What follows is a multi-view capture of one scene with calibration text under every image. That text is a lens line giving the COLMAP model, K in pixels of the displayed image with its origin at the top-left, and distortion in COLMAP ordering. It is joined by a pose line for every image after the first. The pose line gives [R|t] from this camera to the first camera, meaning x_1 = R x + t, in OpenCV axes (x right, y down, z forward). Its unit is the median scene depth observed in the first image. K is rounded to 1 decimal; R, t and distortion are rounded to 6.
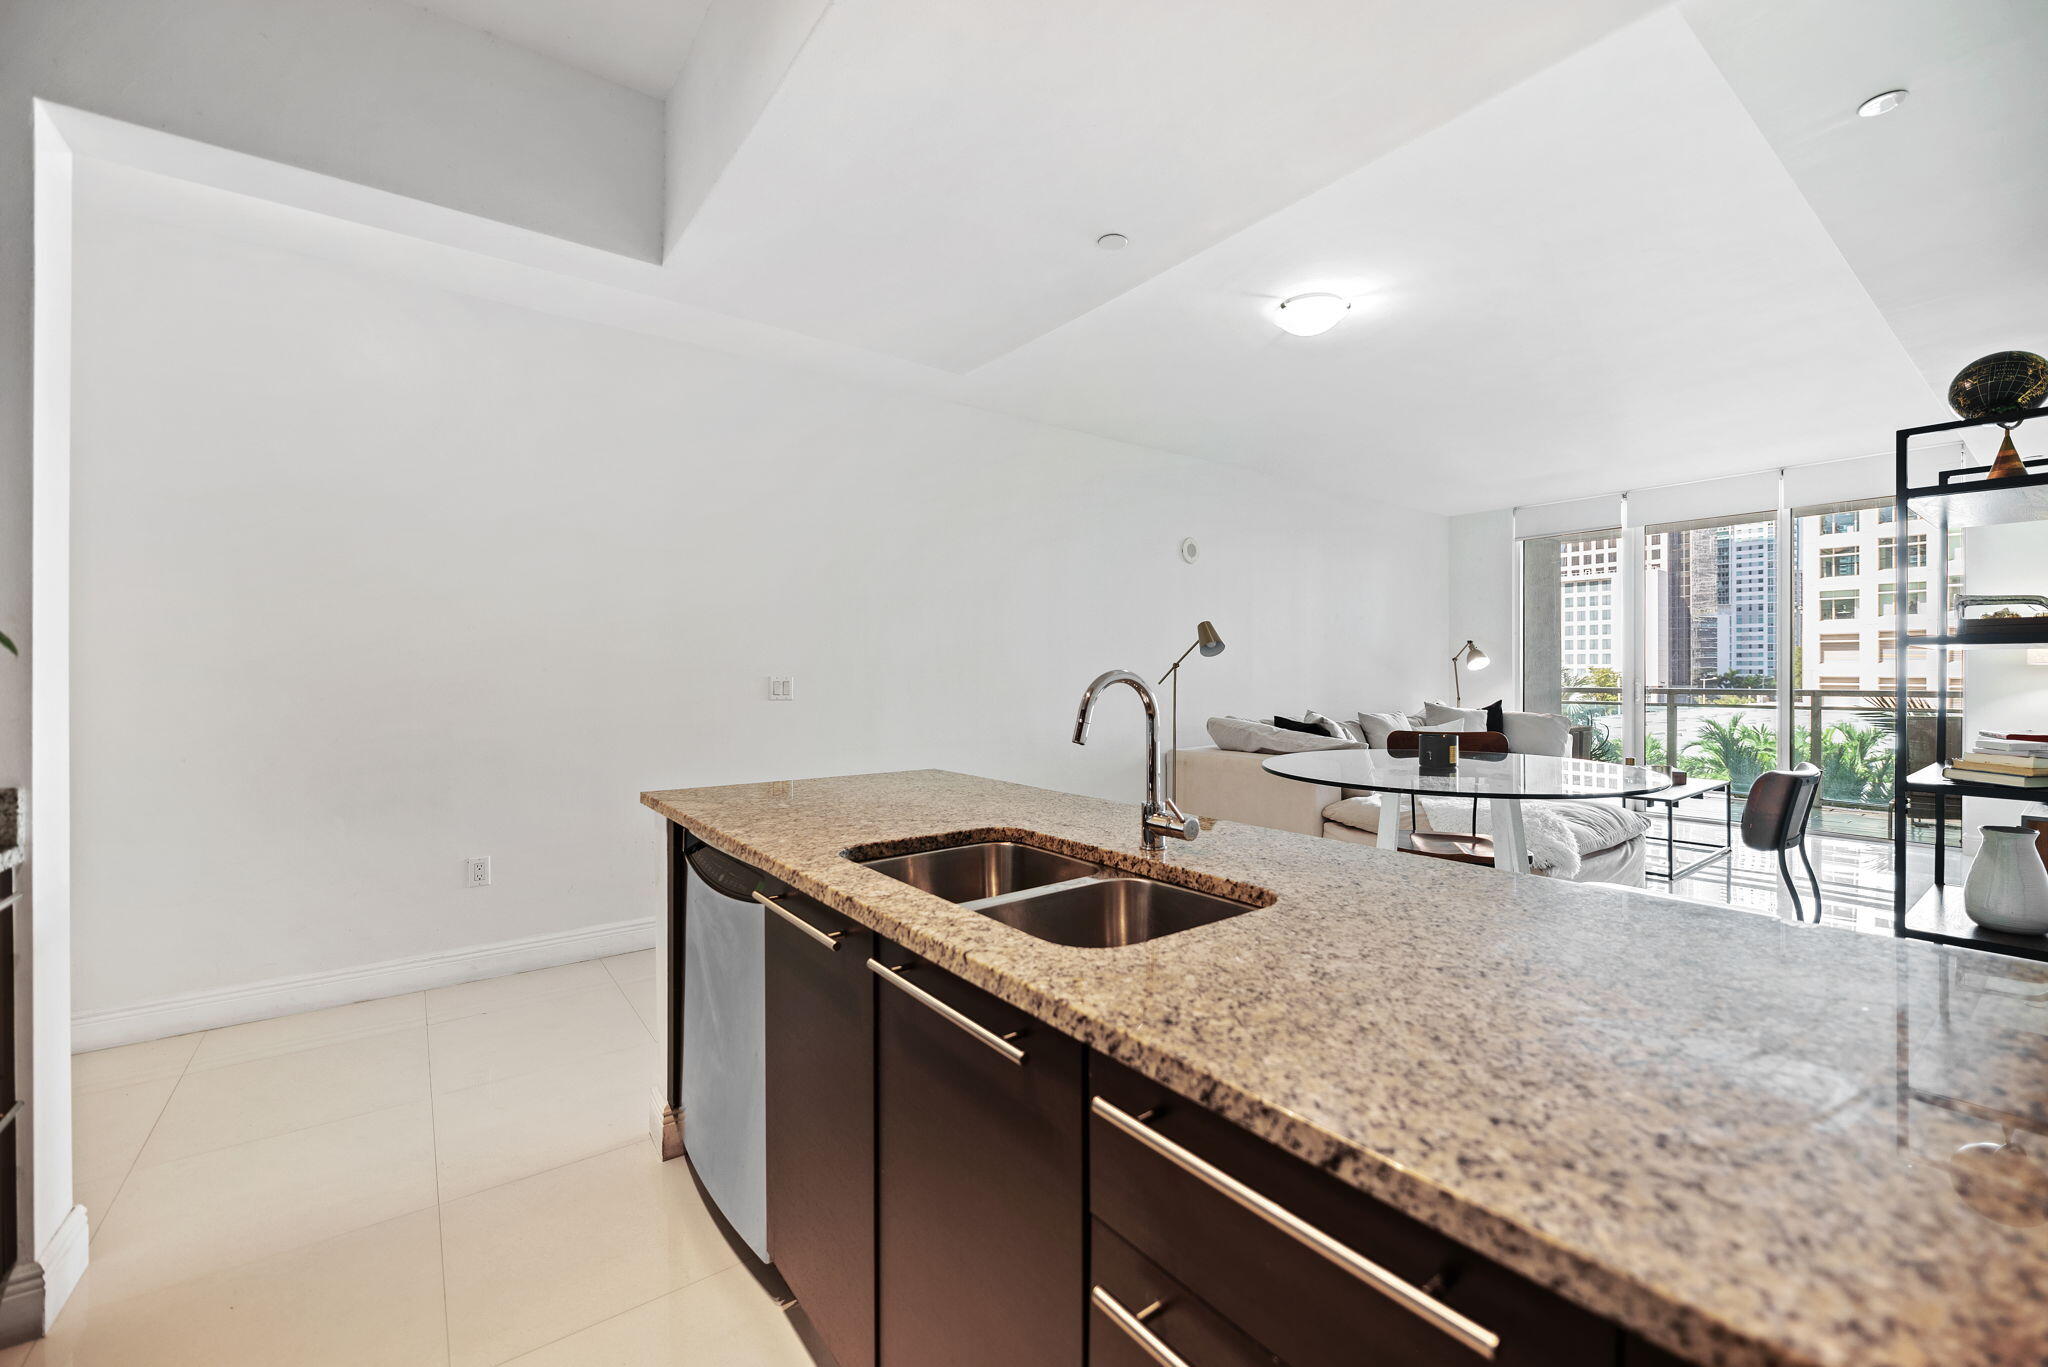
lens RADIAL K [[822.3, 0, 1036.6], [0, 822.3, 673.0], [0, 0, 1]] dist [-0.000846, -0.002172]
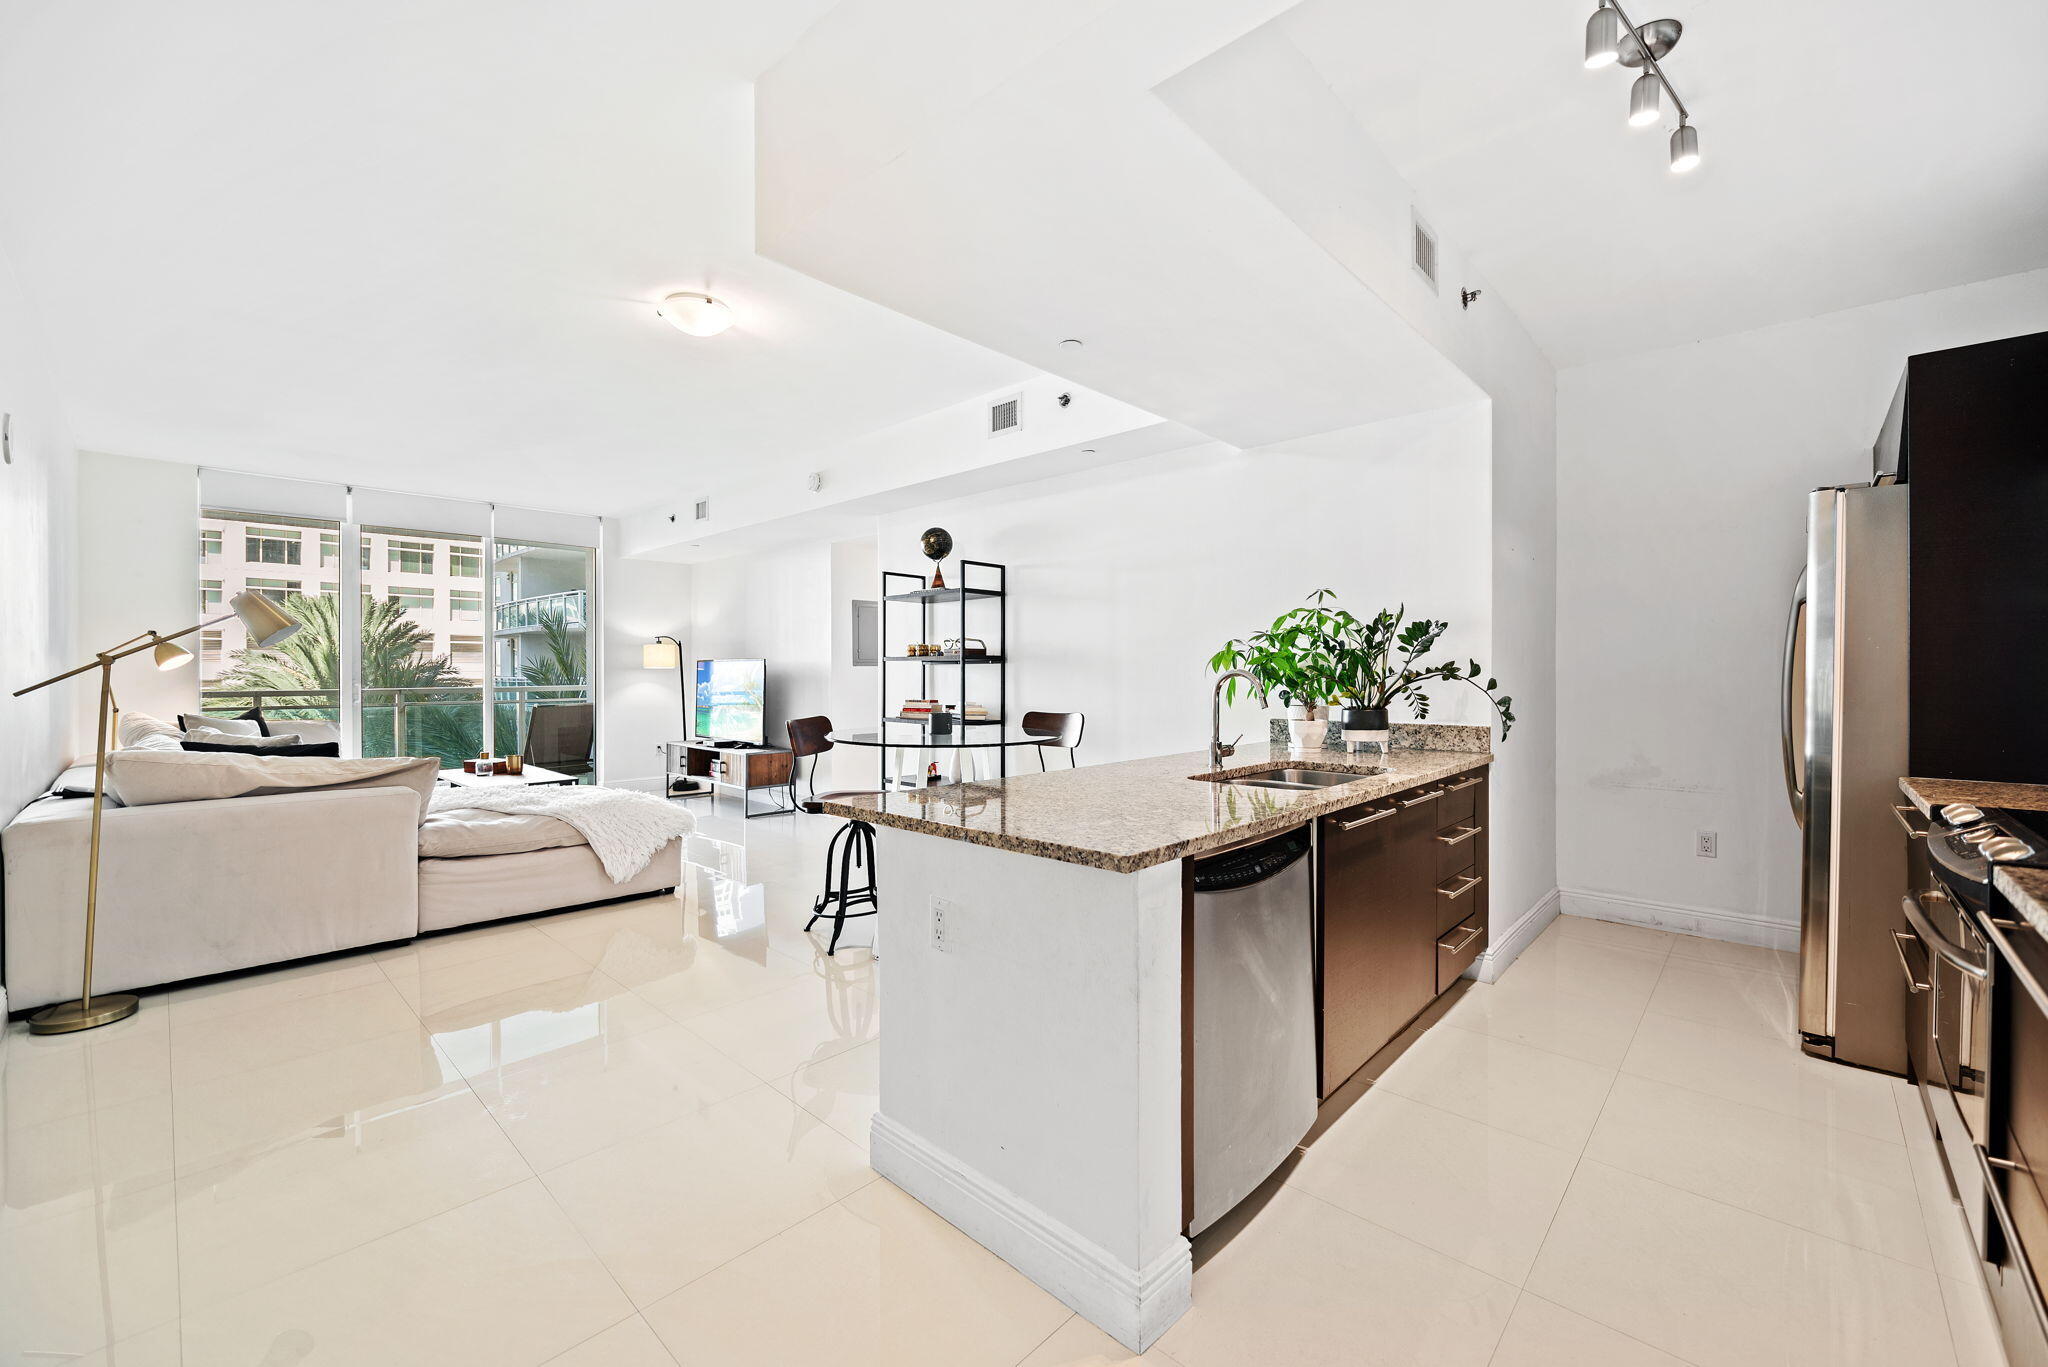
lens RADIAL K [[822.3, 0, 1021.9], [0, 822.3, 680.1], [0, 0, 1]] dist [-0.000846, -0.002172]
pose [[-0.162701, -0.006462, 0.986654, -1.281801], [0.001864, 0.999975, 0.006856, 0.003335], [-0.986674, 0.002955, -0.162685, 1.389449]]
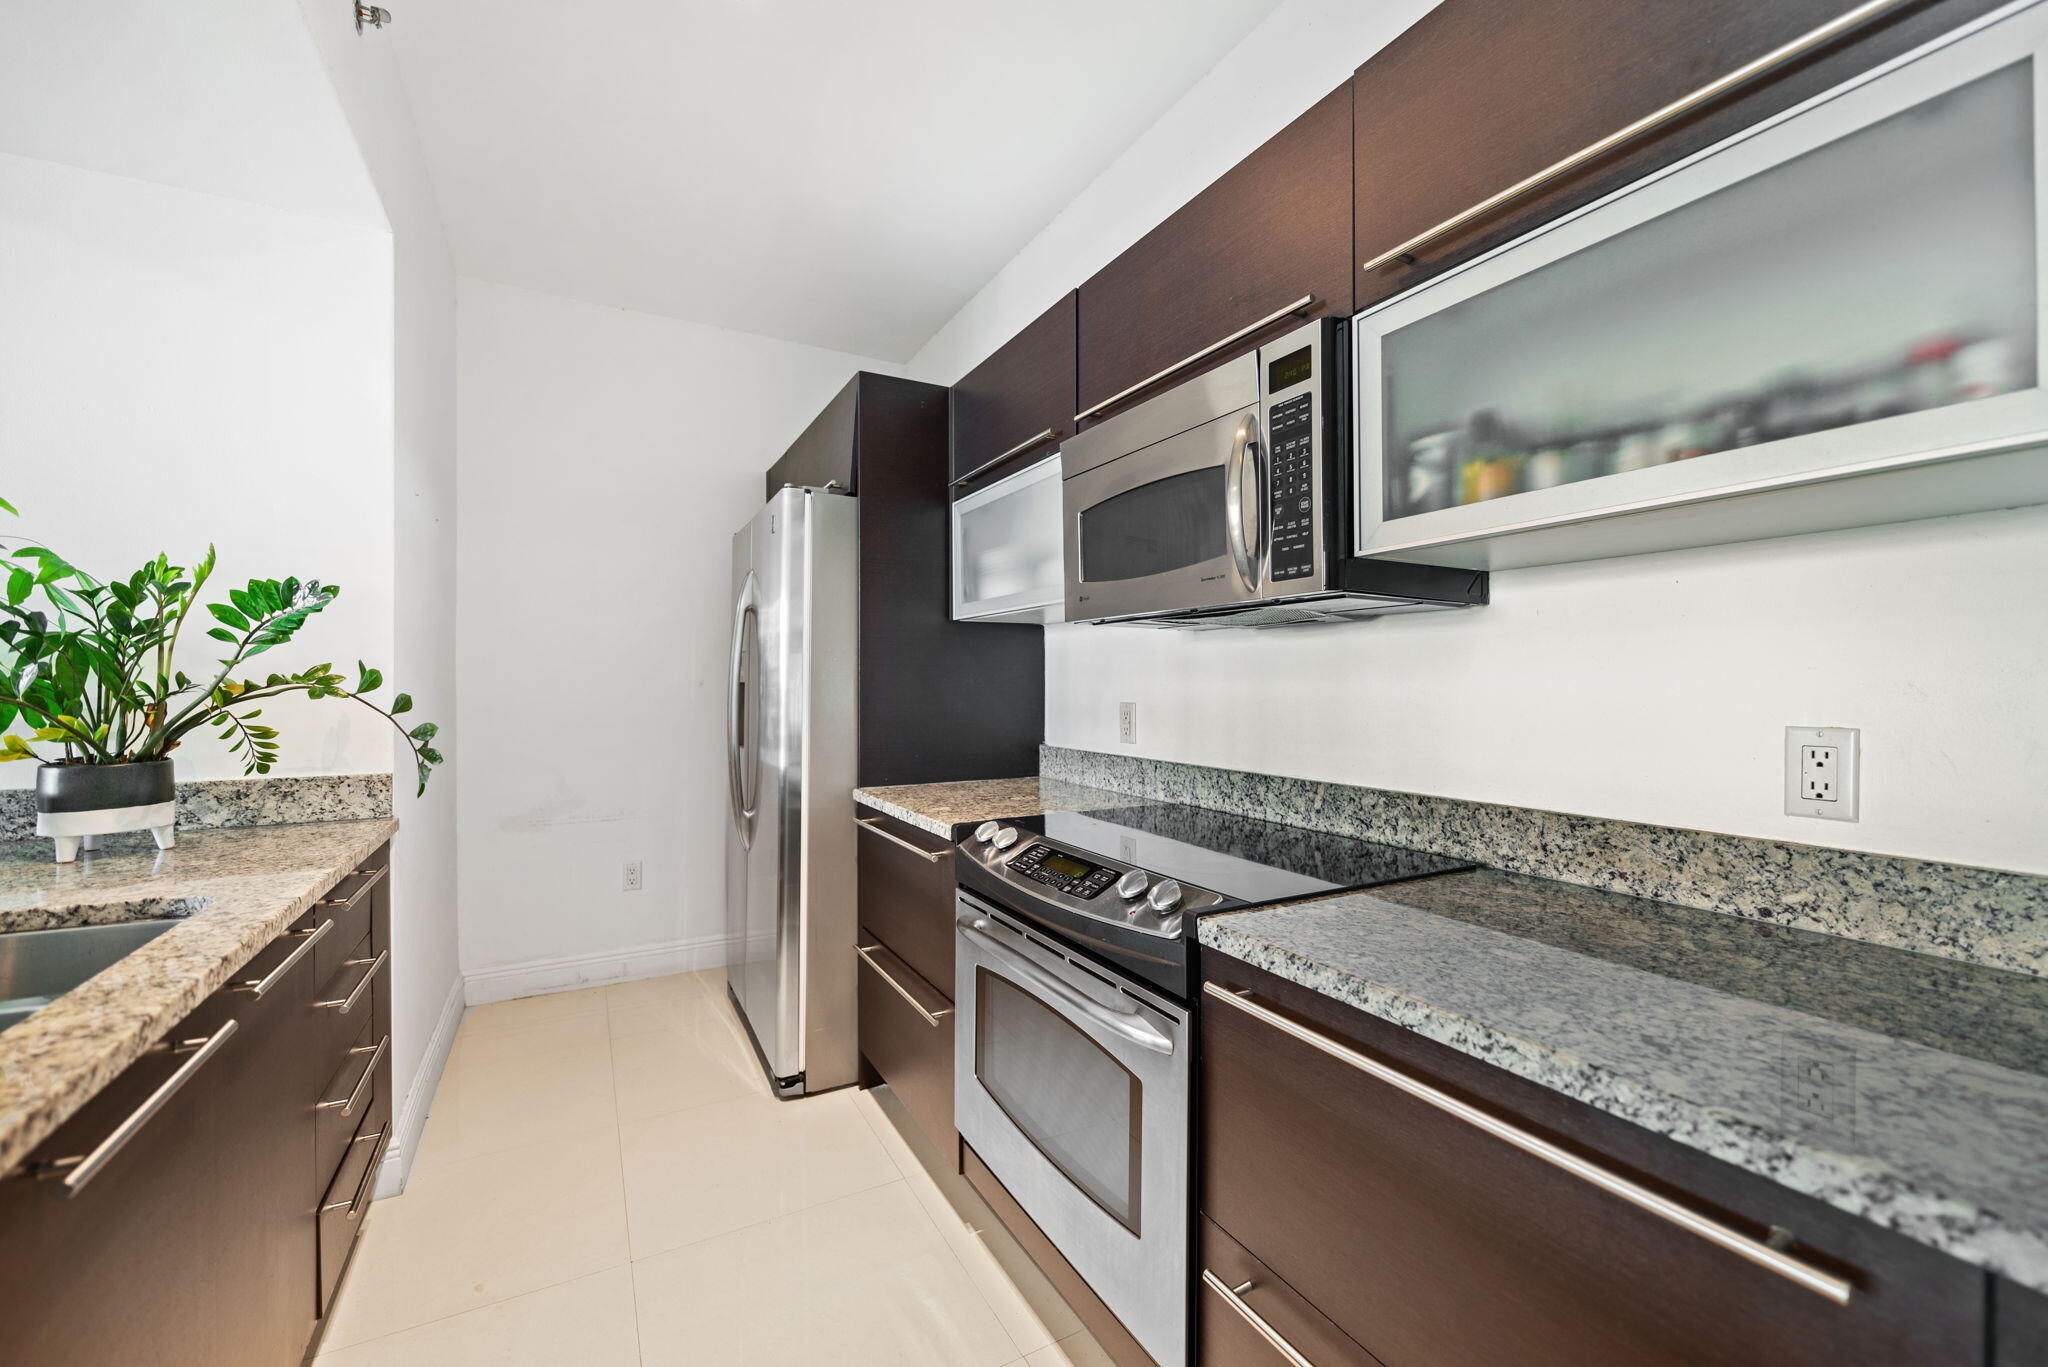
lens RADIAL K [[822.3, 0, 1030.9], [0, 822.3, 688.0], [0, 0, 1]] dist [-0.000846, -0.002172]
pose [[-0.988769, 0.000487, 0.149449, -0.705711], [0.001376, 0.999982, 0.005845, 0.001197], [-0.149444, 0.005985, -0.988752, 1.053714]]
